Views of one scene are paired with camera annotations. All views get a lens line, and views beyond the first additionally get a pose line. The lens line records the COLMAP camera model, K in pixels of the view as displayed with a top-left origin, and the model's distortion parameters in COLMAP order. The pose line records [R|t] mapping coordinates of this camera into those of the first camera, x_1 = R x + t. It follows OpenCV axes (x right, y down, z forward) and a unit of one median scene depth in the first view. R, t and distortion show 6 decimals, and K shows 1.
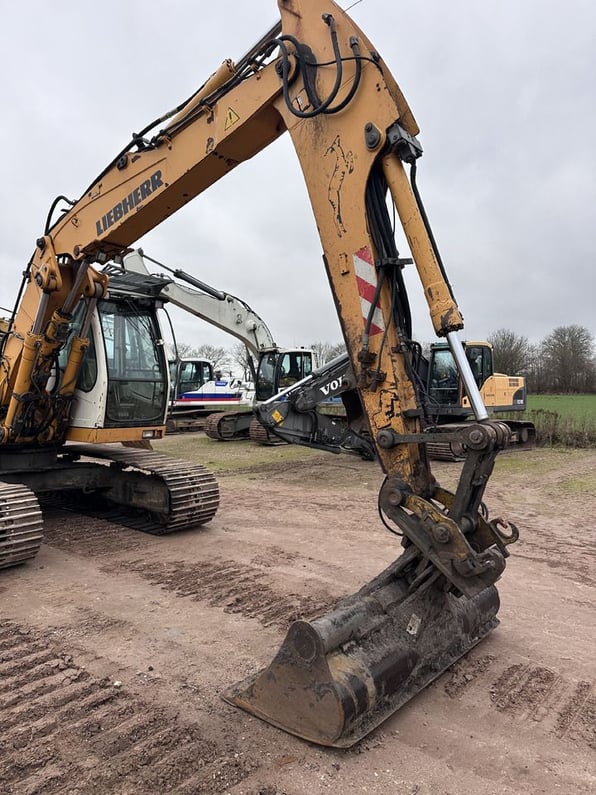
lens RADIAL K [[551.4, 0, 305.1], [0, 551.4, 400.4], [0, 0, 1]] dist [0.096189, -0.129656]
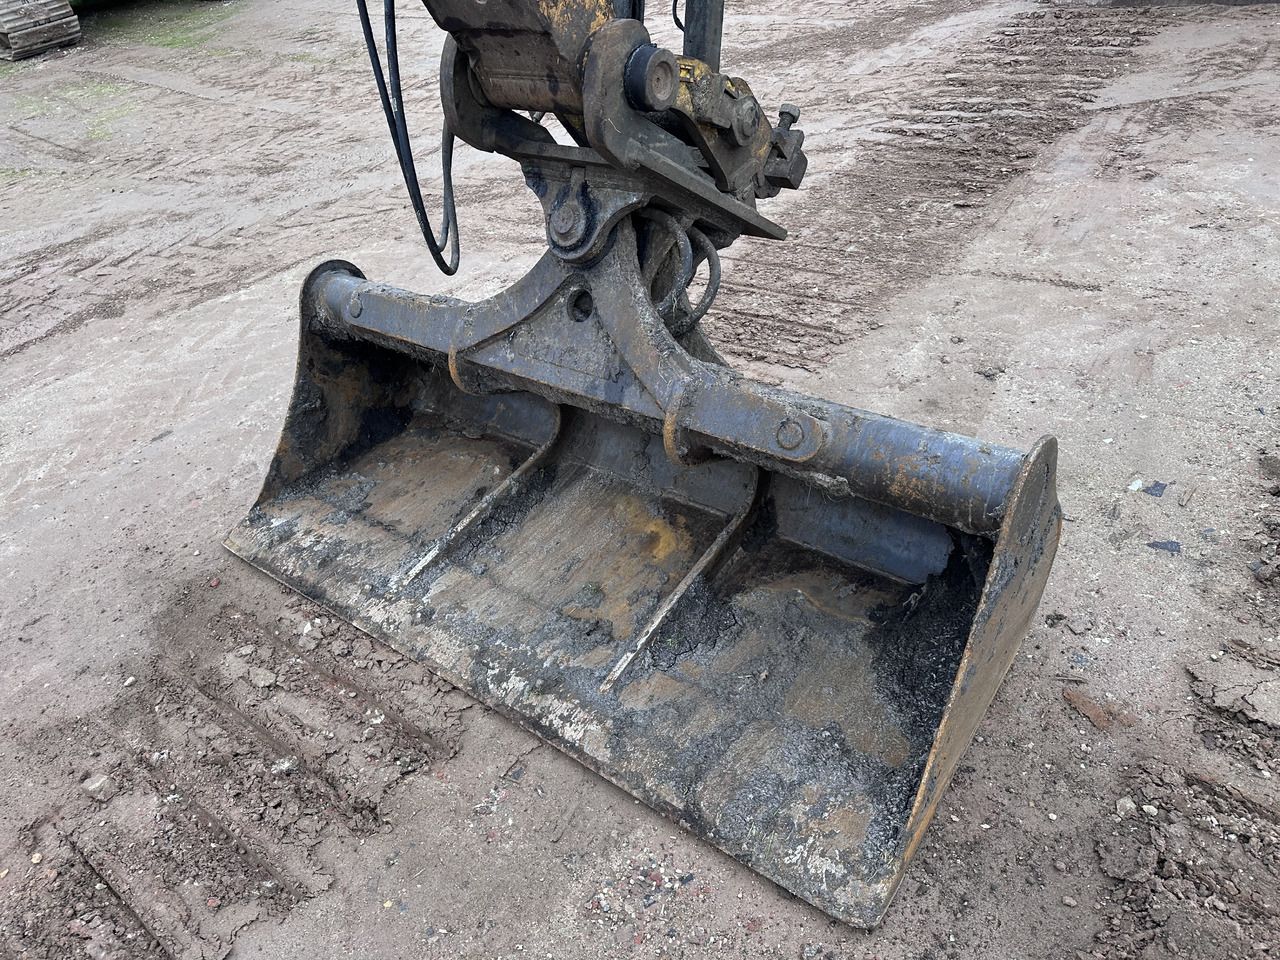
lens RADIAL K [[896.4, 0, 629.9], [0, 896.4, 478.1], [0, 0, 1]] dist [0.033378, -0.032071]
pose [[-0.030088, -0.624751, 0.780244, -0.187305], [0.156566, 0.768017, 0.620997, 0.019044], [-0.987209, 0.140844, 0.074707, 0.538307]]
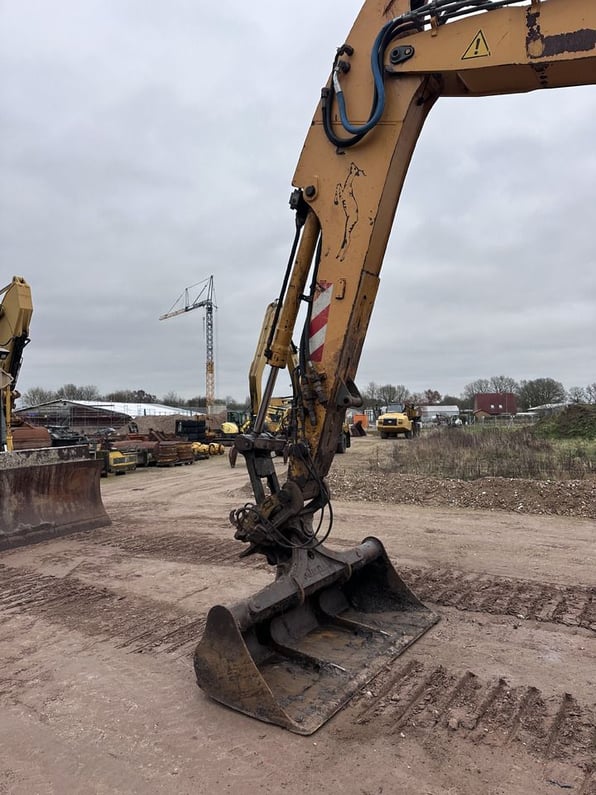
lens RADIAL K [[556.6, 0, 298.9], [0, 556.6, 402.4], [0, 0, 1]] dist [0.058697, -0.064562]
pose [[-0.996798, 0.018246, -0.077857, 0.169091], [0.019111, 0.999763, -0.010380, -0.012147], [0.077649, -0.011835, -0.996910, 1.253226]]
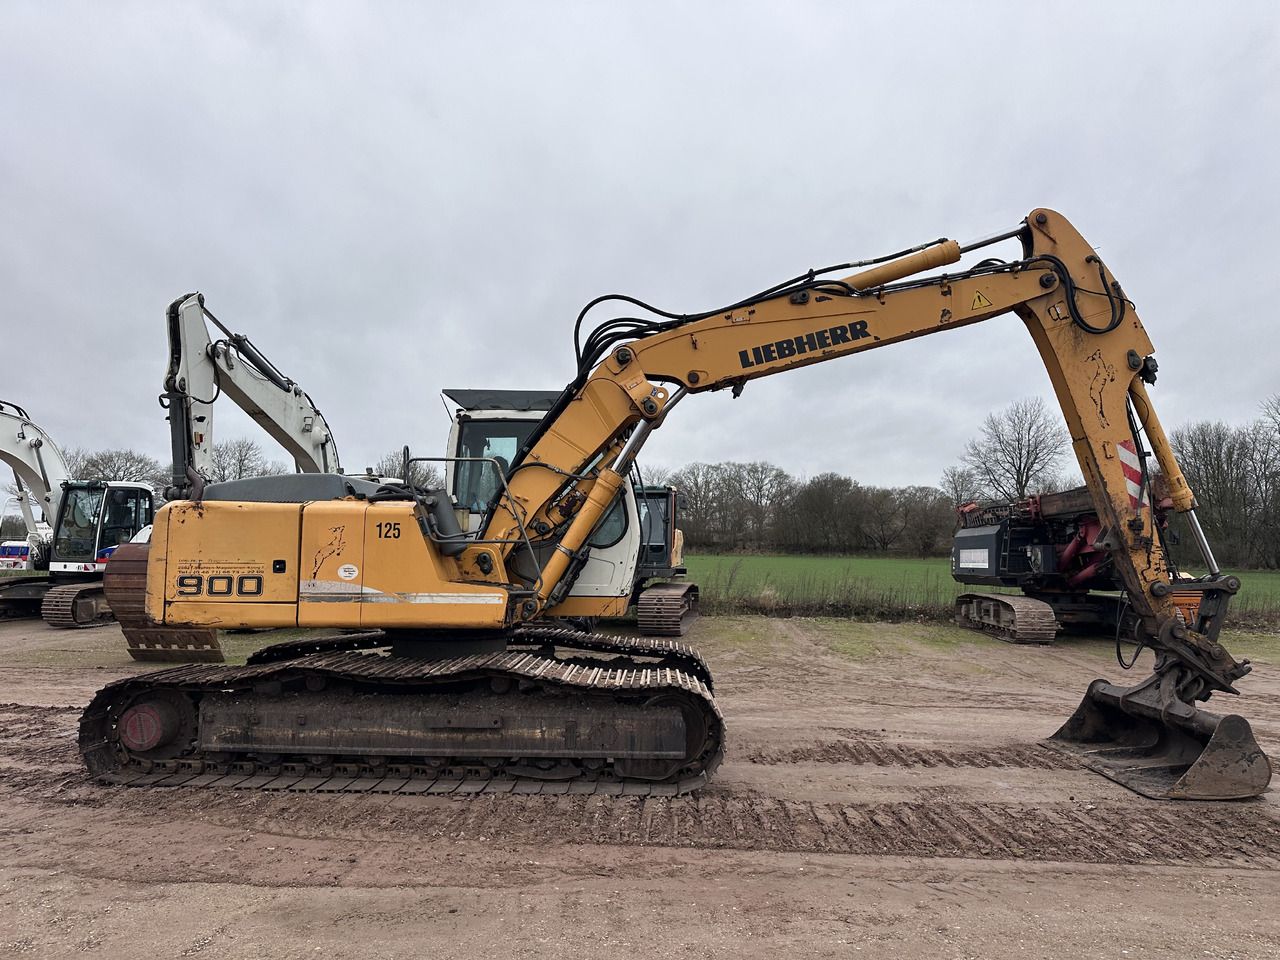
lens RADIAL K [[886.5, 0, 650.7], [0, 886.5, 476.3], [0, 0, 1]] dist [0.156838, -0.262769]
pose [[0.786330, 0.056096, 0.615255, -1.183446], [0.001715, 0.995667, -0.092973, 0.000469], [-0.617805, 0.074163, 0.782827, 0.025505]]
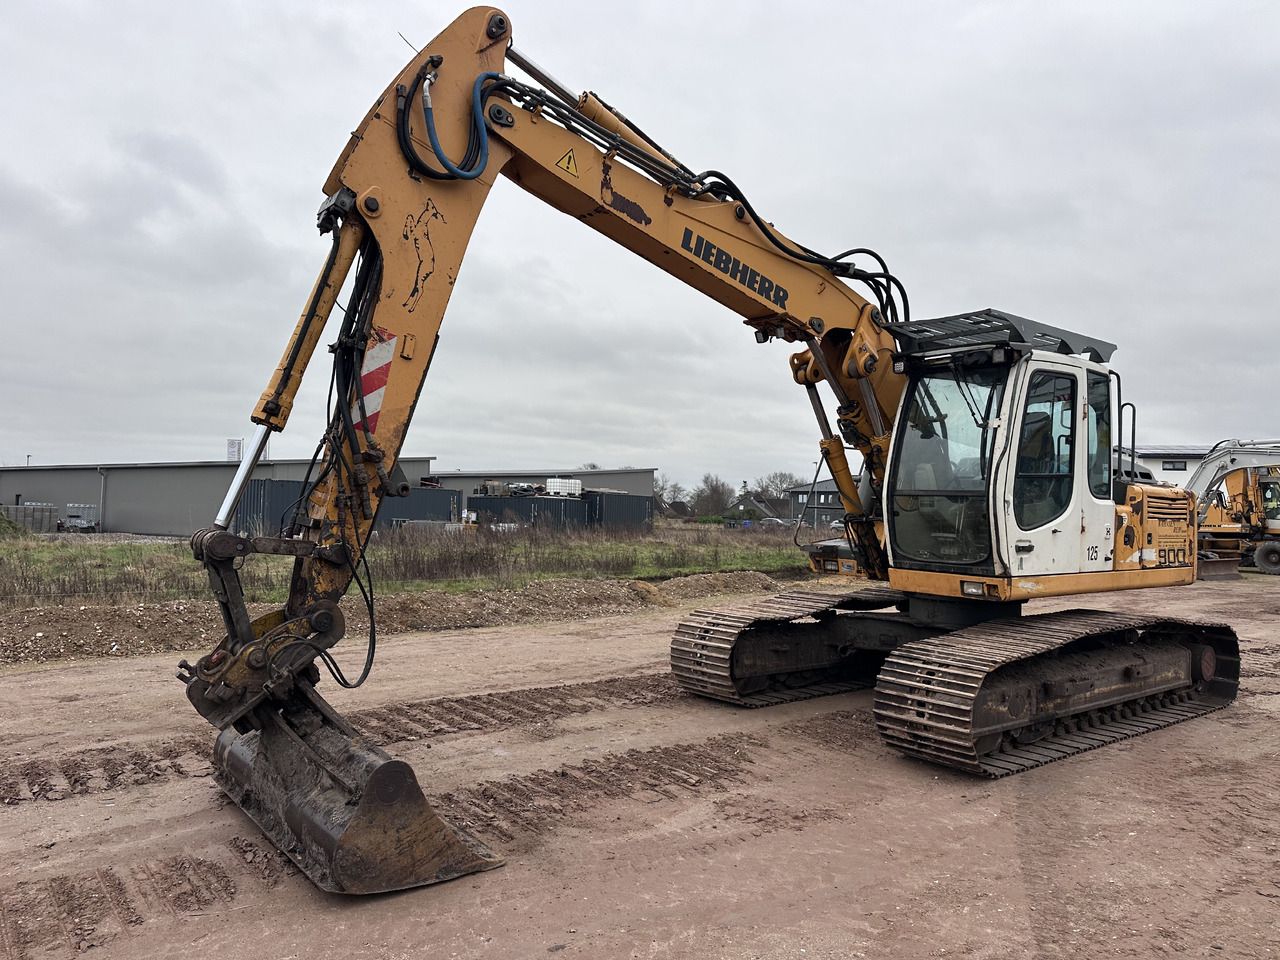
lens RADIAL K [[896.1, 0, 635.8], [0, 896.1, 487.0], [0, 0, 1]] dist [0.058697, -0.064562]
pose [[-0.211147, -0.031844, -0.976935, 0.810794], [-0.036696, 0.999023, -0.024633, -0.008577], [0.976765, 0.030649, -0.212110, 1.002918]]
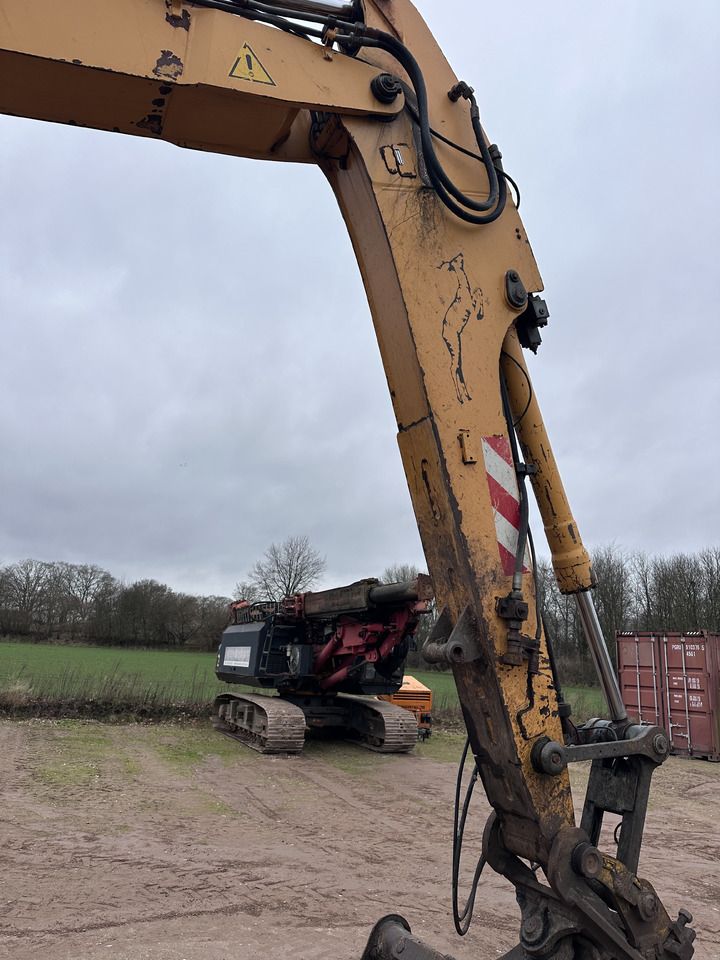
lens RADIAL K [[672.1, 0, 361.0], [0, 672.1, 485.9], [0, 0, 1]] dist [0.058697, -0.064562]
pose [[0.392604, 0.245456, 0.886349, -0.361772], [-0.042556, 0.967544, -0.249092, -0.011968], [-0.918723, 0.060075, 0.390307, 0.489205]]
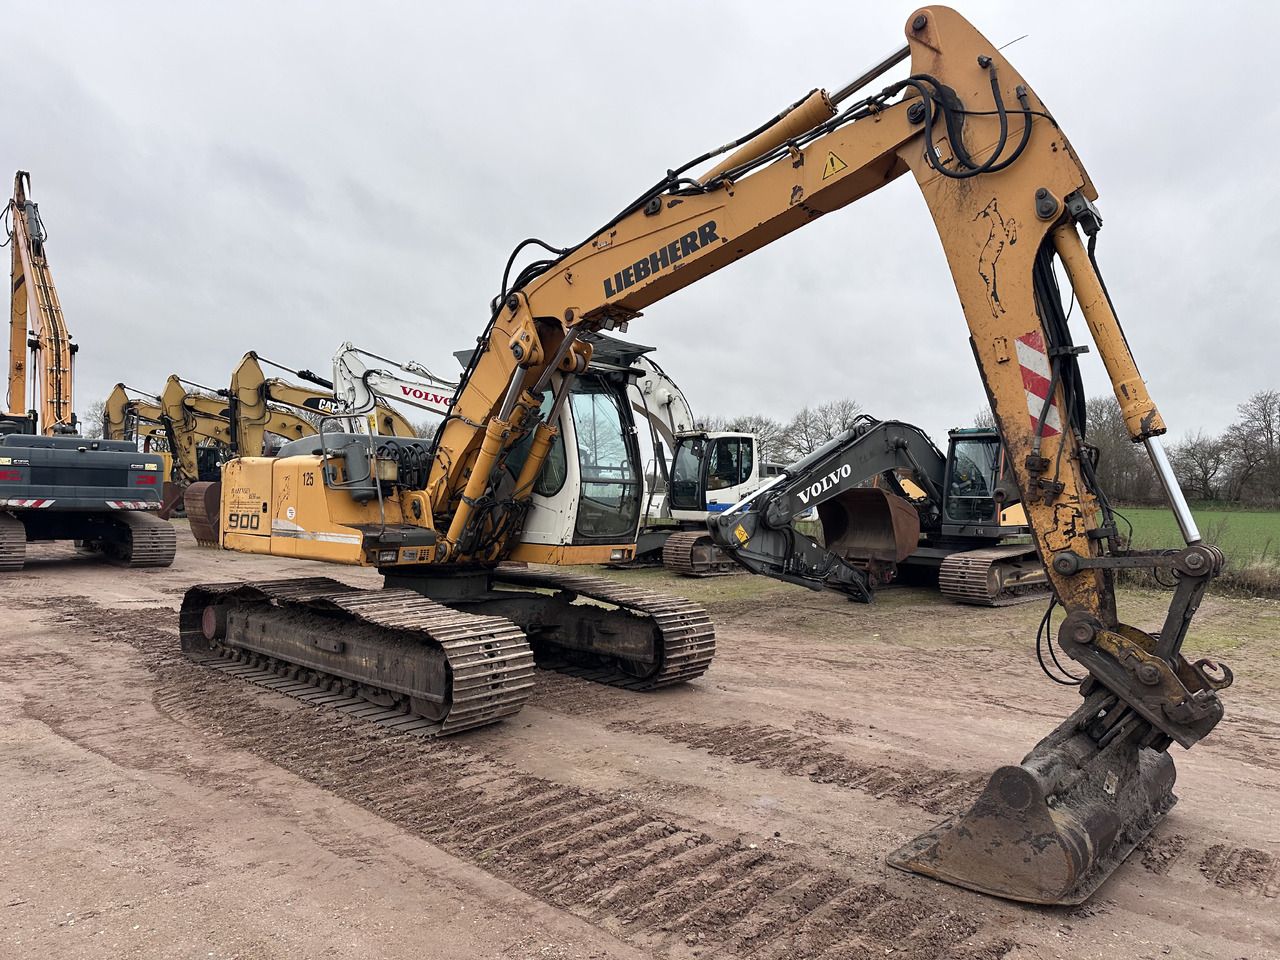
lens RADIAL K [[886.5, 0, 650.7], [0, 886.5, 476.3], [0, 0, 1]] dist [0.156838, -0.262769]
pose [[0.999617, 0.015576, -0.022862, -0.248928], [-0.016393, 0.999217, -0.036006, -0.001061], [0.022283, 0.036367, 0.999090, -0.207803]]
